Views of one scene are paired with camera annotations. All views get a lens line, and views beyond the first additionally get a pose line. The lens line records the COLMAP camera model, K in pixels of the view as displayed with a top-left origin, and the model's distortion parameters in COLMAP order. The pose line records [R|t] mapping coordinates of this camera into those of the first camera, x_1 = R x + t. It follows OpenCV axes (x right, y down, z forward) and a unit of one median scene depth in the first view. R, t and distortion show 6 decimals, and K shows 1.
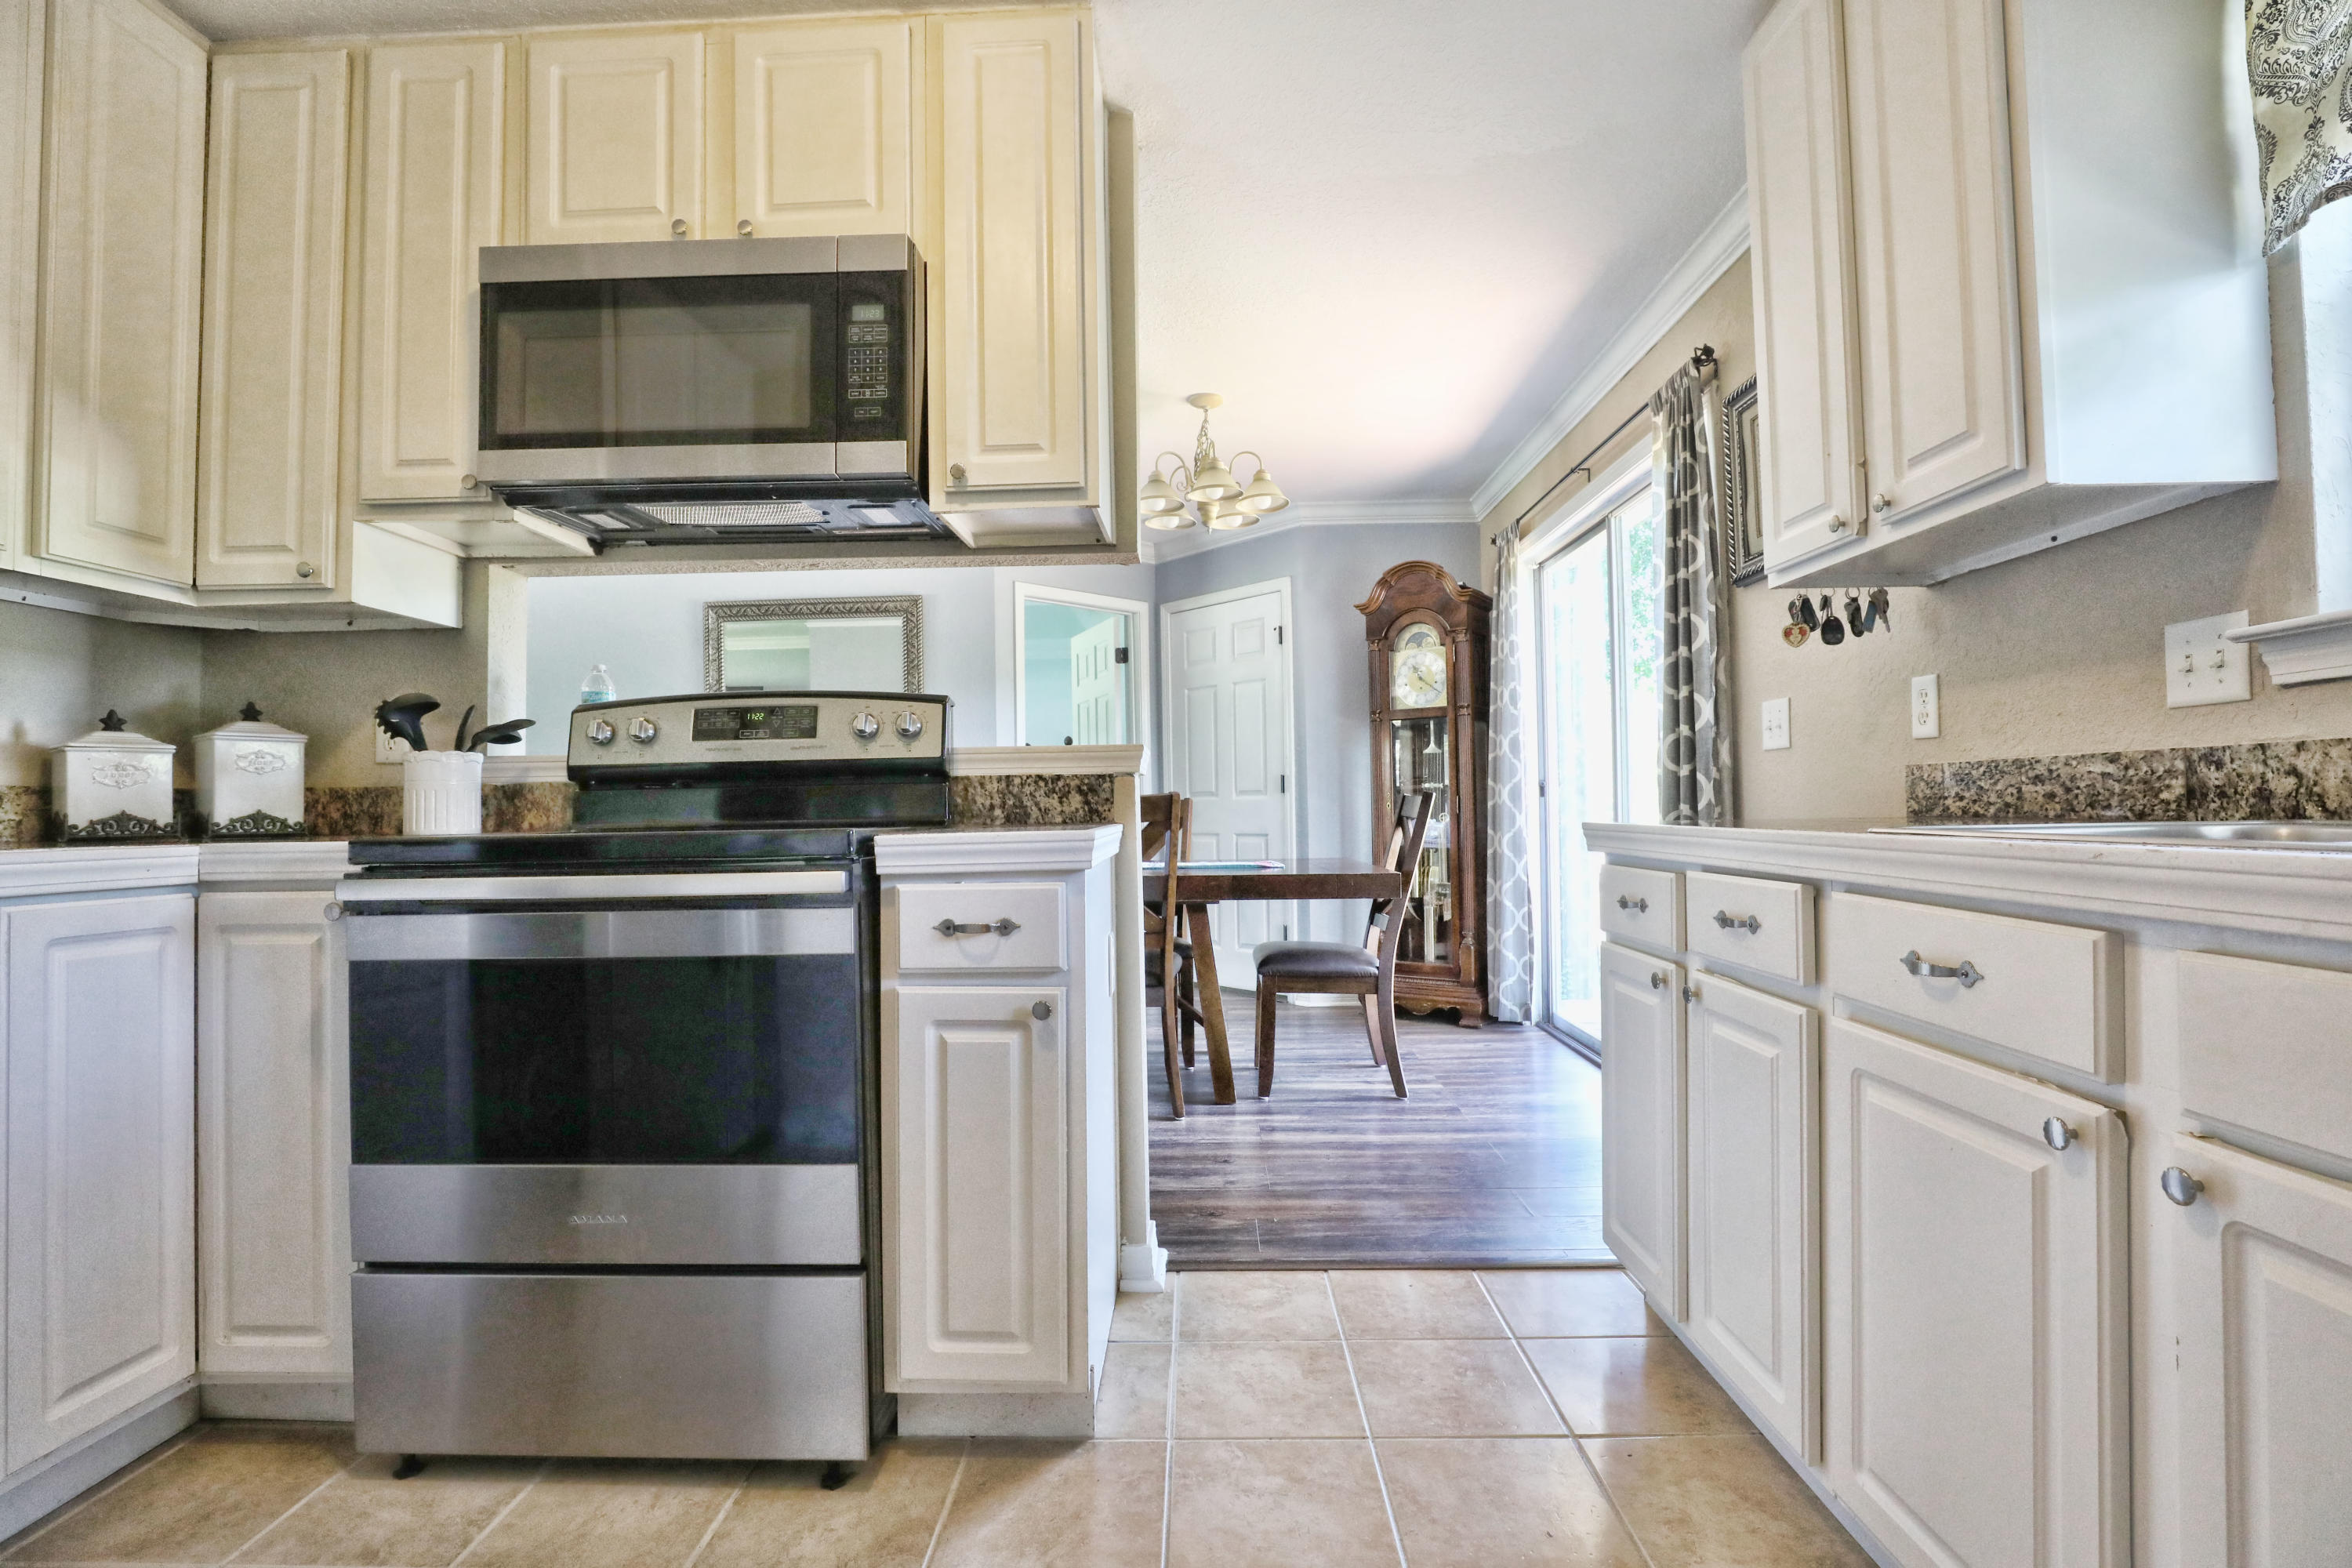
lens RADIAL K [[1075.5, 0, 1182.8], [0, 1075.5, 788.2], [0, 0, 1]] dist [-0.043276, 0.010687]
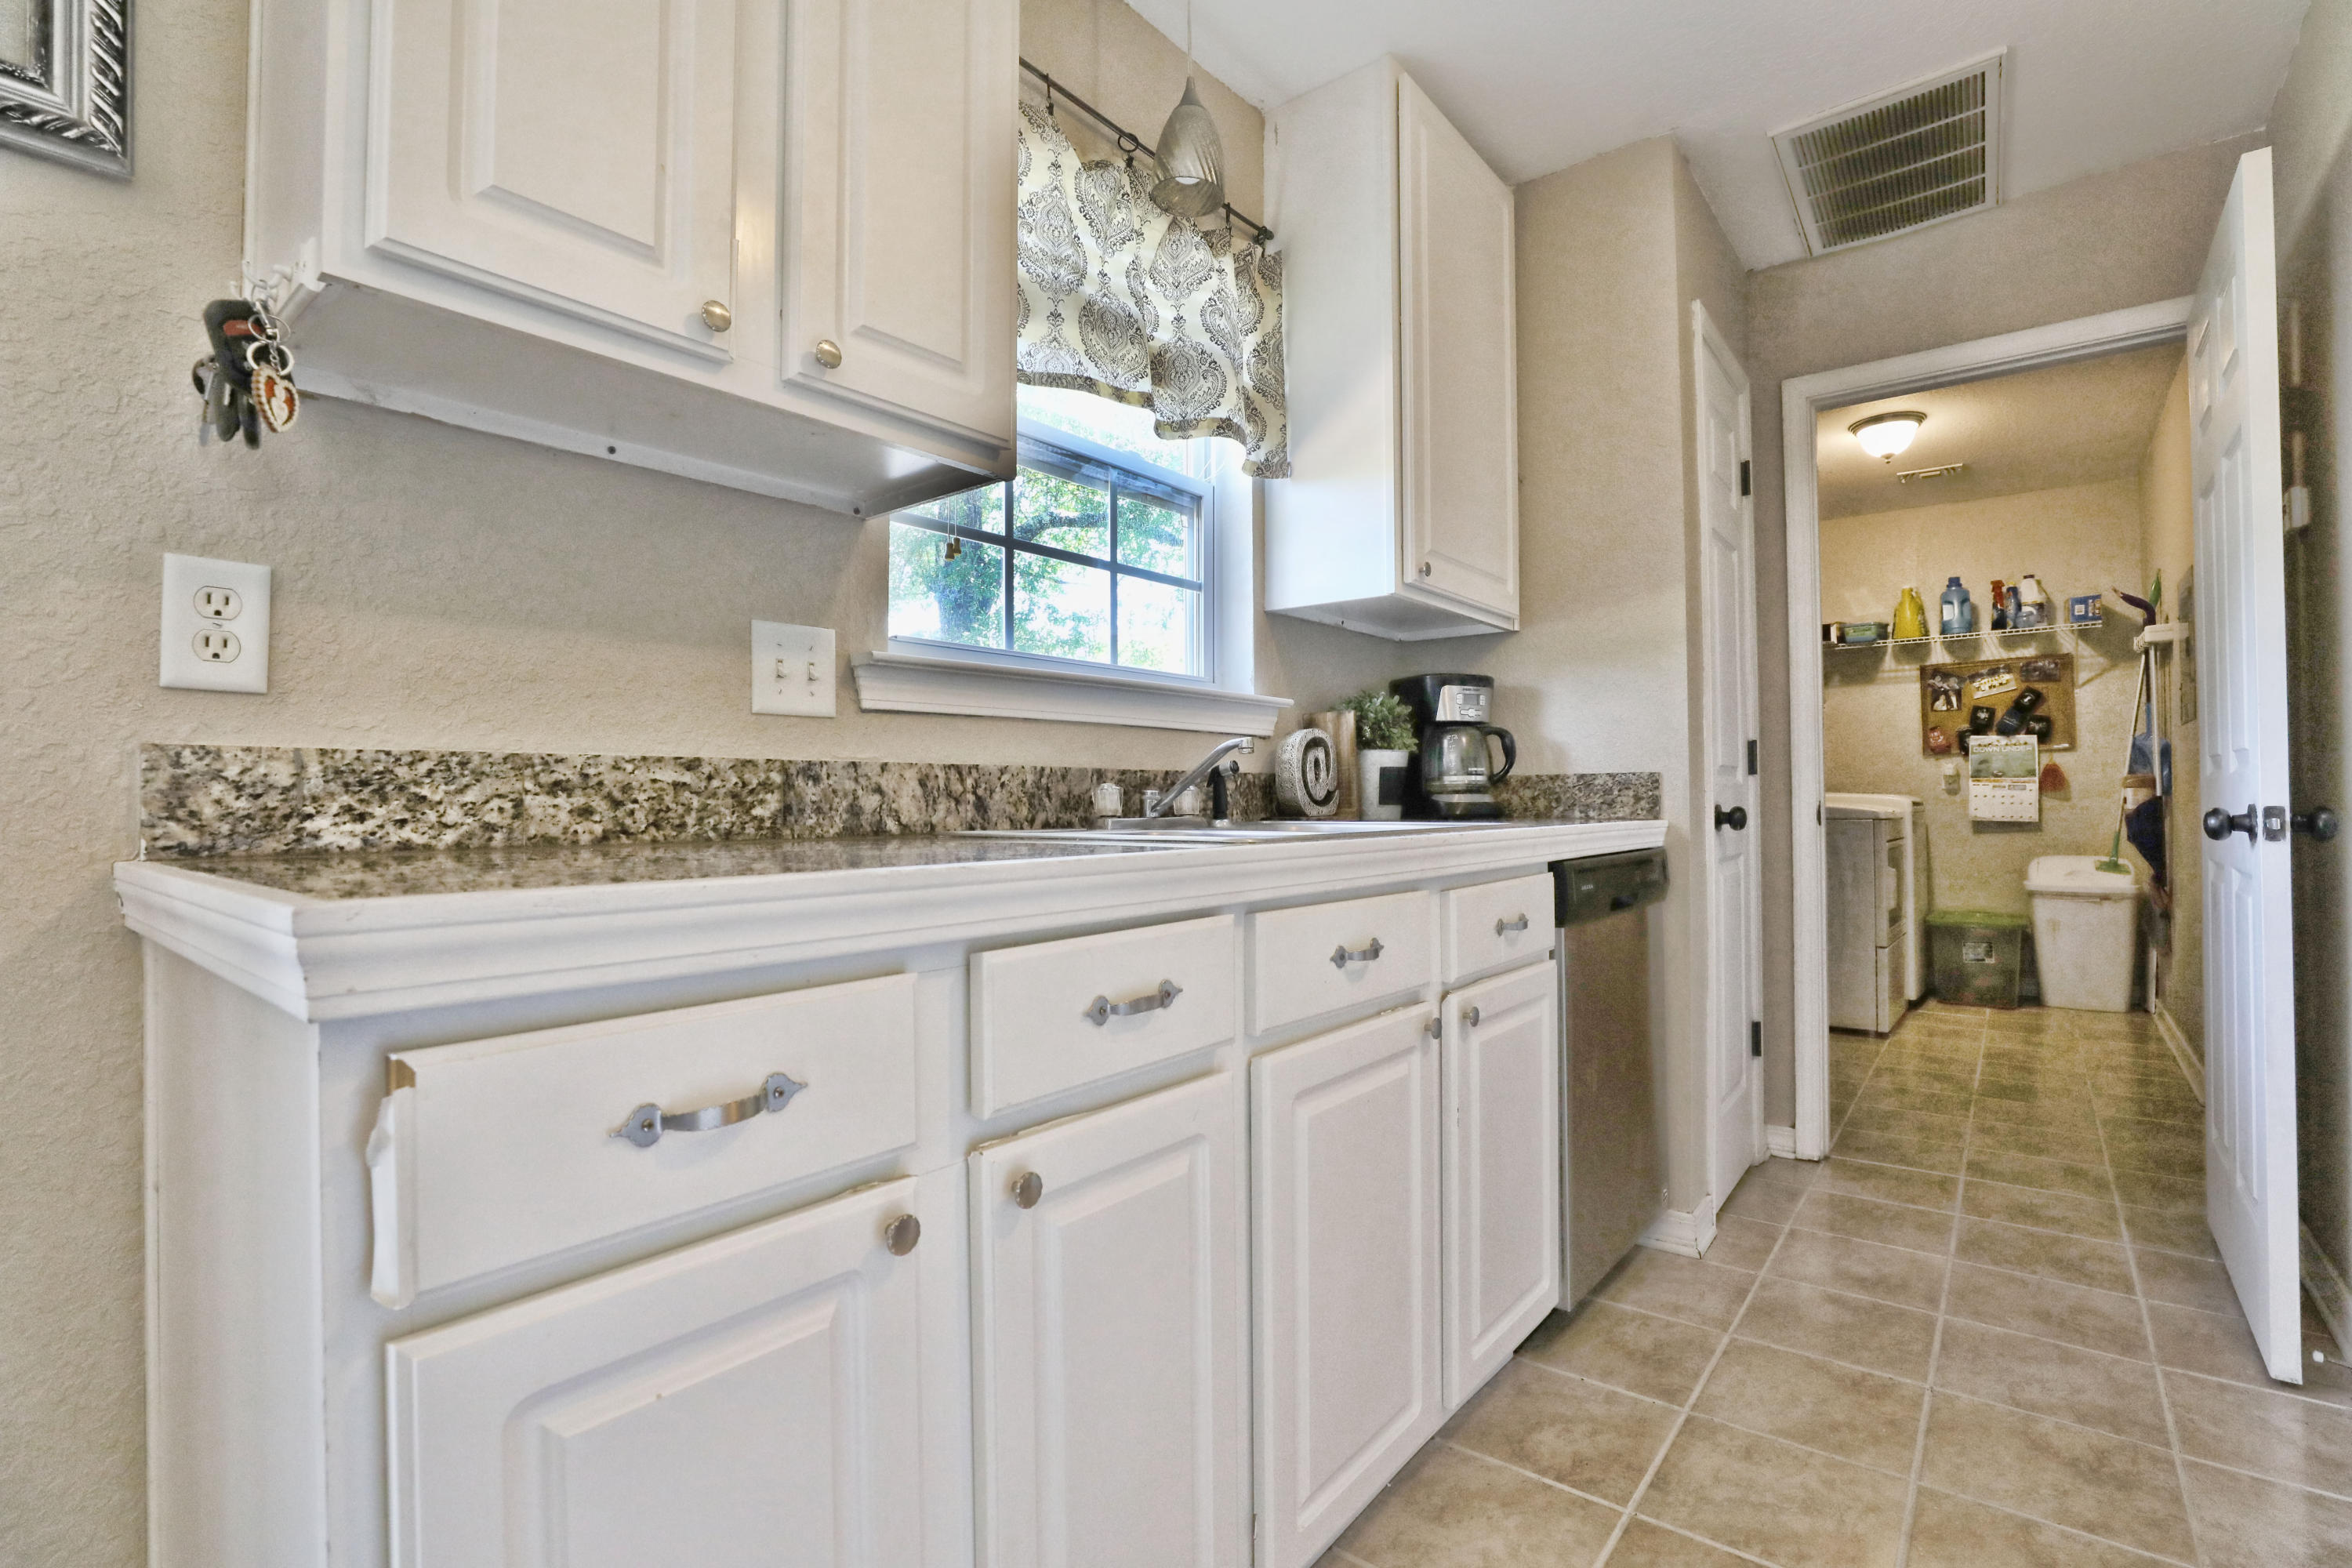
lens RADIAL K [[1075.5, 0, 1178.4], [0, 1075.5, 783.3], [0, 0, 1]] dist [-0.043276, 0.010687]
pose [[-0.791841, 0.028177, 0.610077, 0.101441], [0.006617, 0.999272, -0.037563, 0.018290], [-0.610691, -0.025707, -0.791452, 1.407305]]
